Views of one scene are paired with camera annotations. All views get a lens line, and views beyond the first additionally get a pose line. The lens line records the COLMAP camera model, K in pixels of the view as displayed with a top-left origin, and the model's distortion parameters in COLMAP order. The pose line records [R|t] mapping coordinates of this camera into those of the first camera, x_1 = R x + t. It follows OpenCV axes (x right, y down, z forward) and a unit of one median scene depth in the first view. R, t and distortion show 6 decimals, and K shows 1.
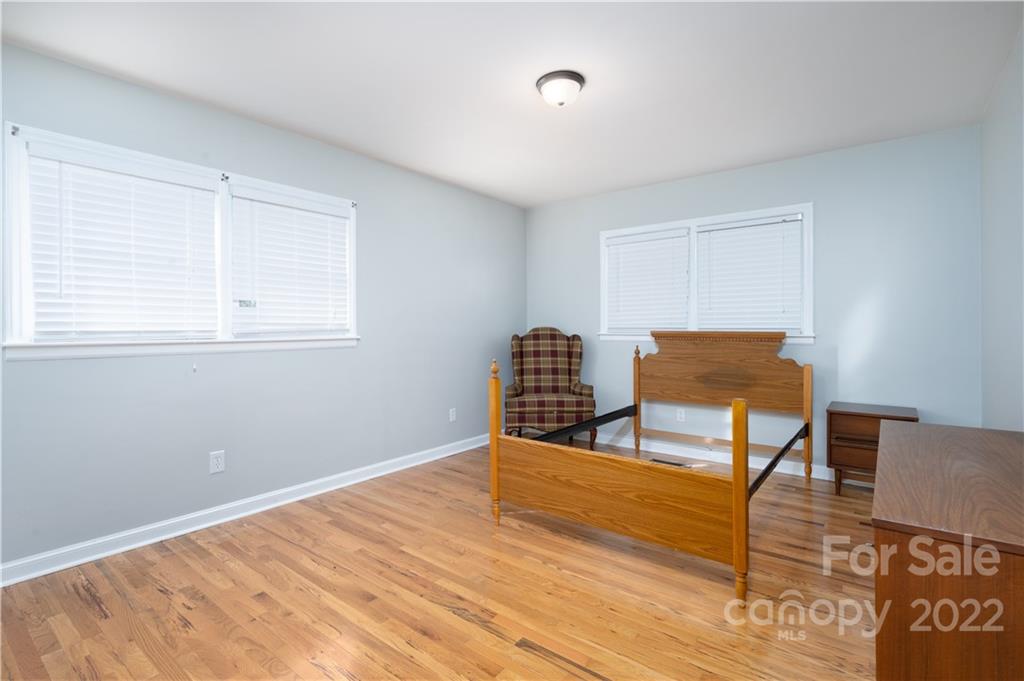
lens RADIAL K [[471.1, 0, 516.8], [0, 471.1, 336.1], [0, 0, 1]] dist [-0.004162, -0.000538]
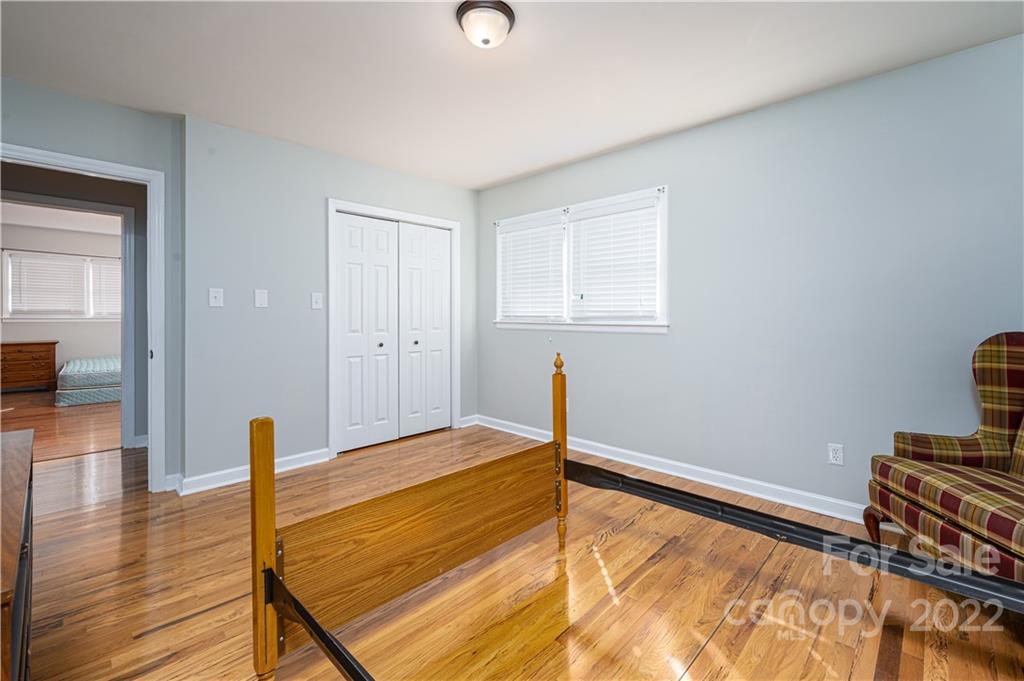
lens RADIAL K [[442.2, 0, 520.7], [0, 442.2, 316.0], [0, 0, 1]] dist [0.001355, -0.000552]
pose [[-0.097108, 0.011976, -0.995202, 0.734576], [-0.015142, 0.999794, 0.013509, -0.027583], [0.995159, 0.016381, -0.096906, 0.965645]]
